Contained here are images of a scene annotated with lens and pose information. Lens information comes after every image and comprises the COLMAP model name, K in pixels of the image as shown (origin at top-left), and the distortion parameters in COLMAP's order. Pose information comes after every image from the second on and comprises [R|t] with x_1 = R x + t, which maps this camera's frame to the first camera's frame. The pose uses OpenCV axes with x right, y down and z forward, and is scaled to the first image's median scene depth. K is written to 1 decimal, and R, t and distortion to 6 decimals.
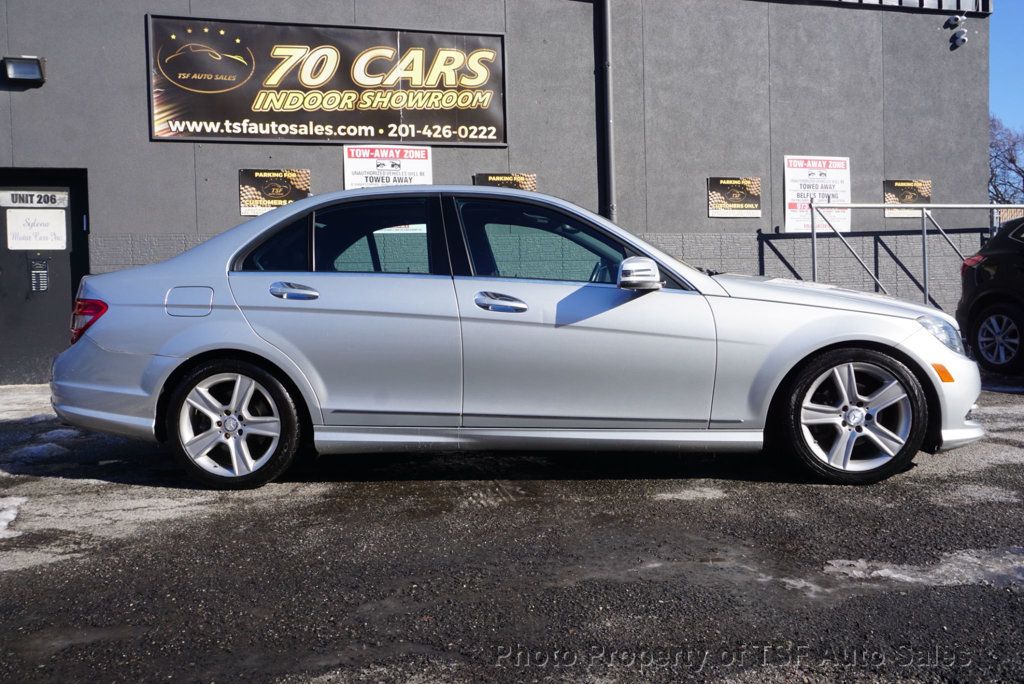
lens RADIAL K [[891.4, 0, 513.3], [0, 891.4, 342.6], [0, 0, 1]] dist [0.021193, 0.010021]
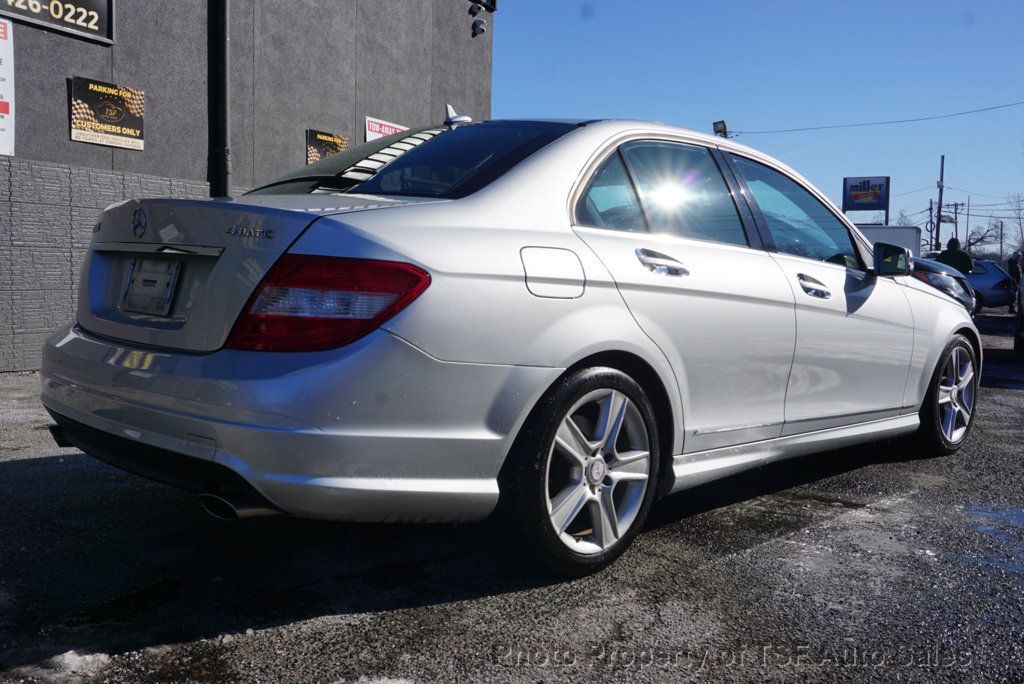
lens RADIAL K [[990.4, 0, 500.9], [0, 990.4, 337.0], [0, 0, 1]] dist [0.027557, 0.000000]
pose [[0.644196, -0.021074, 0.764570, -0.386243], [0.006364, 0.999733, 0.022193, -0.008405], [-0.764834, -0.009431, 0.644158, 0.256187]]
